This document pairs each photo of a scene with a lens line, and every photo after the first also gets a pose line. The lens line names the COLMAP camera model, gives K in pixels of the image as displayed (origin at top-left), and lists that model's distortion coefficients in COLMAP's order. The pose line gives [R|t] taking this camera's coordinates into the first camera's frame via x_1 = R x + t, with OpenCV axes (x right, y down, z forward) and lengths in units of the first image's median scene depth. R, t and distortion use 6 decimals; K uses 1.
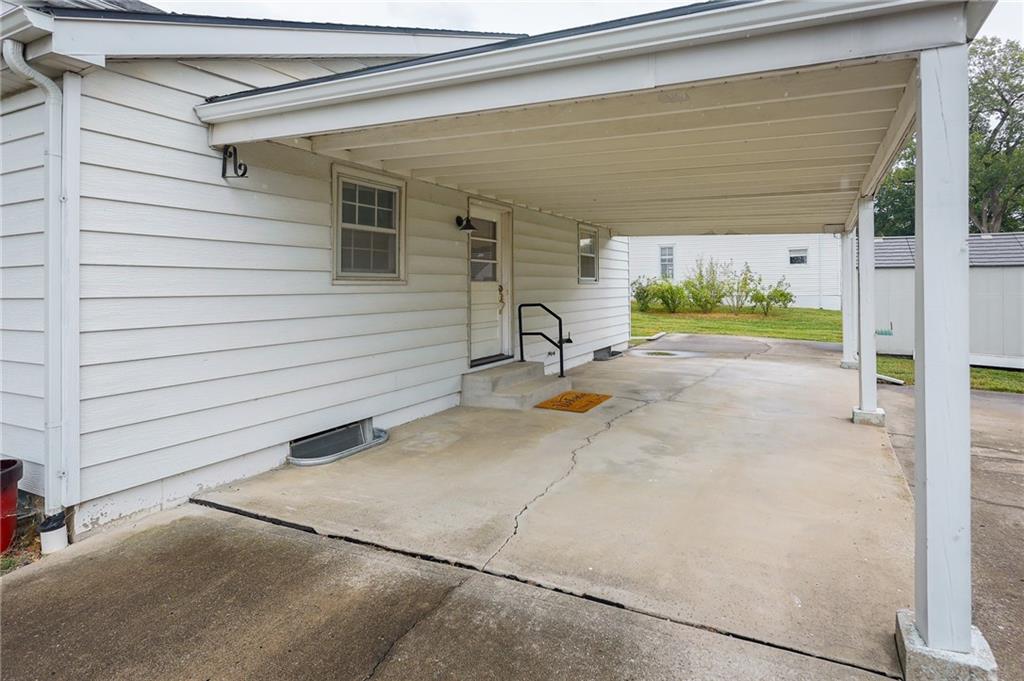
lens RADIAL K [[478.5, 0, 509.6], [0, 478.5, 280.2], [0, 0, 1]] dist [0.018494, -0.000102]
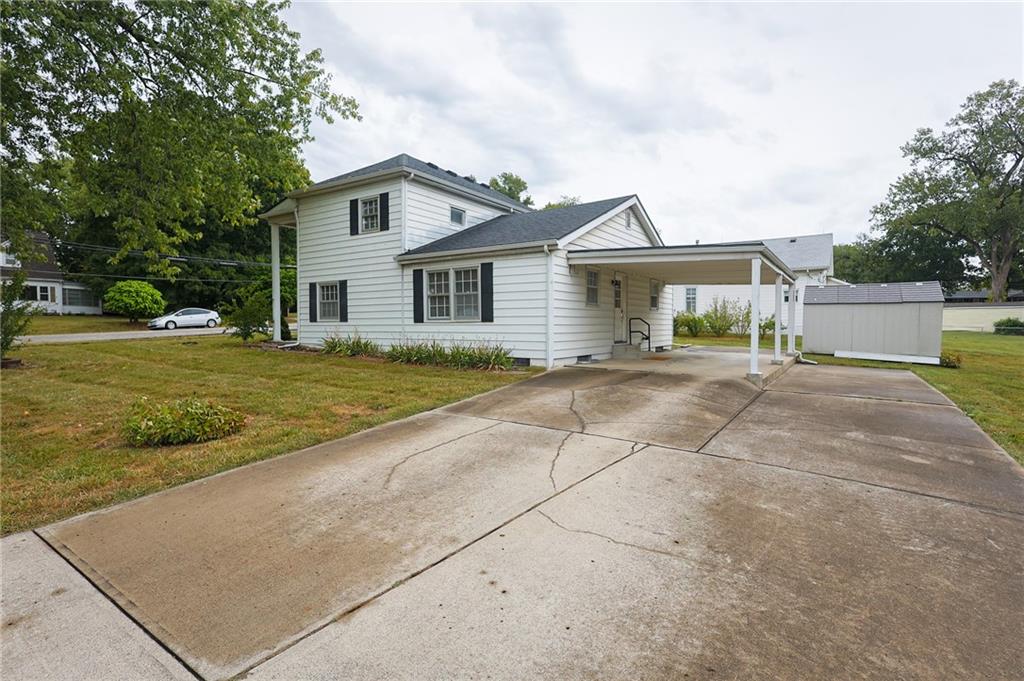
lens RADIAL K [[504.9, 0, 511.2], [0, 504.9, 349.5], [0, 0, 1]] dist [0.002698, 0.000576]
pose [[0.999928, 0.004845, -0.011014, -0.361423], [-0.004175, 0.998184, 0.060092, 0.040272], [0.011285, -0.060041, 0.998132, -0.965293]]
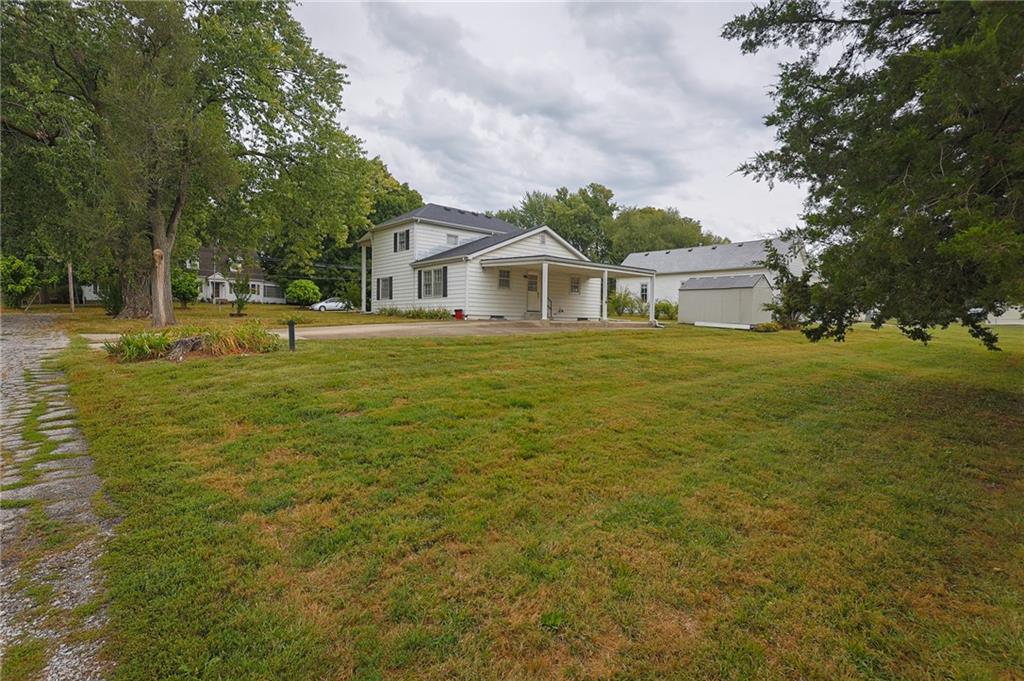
lens RADIAL K [[504.9, 0, 514.6], [0, 504.9, 333.5], [0, 0, 1]] dist [0.002698, 0.000576]
pose [[0.961926, 0.024692, -0.272191, 0.632993], [-0.016287, 0.999320, 0.033092, 0.145211], [0.272823, -0.027399, 0.961674, -2.036529]]
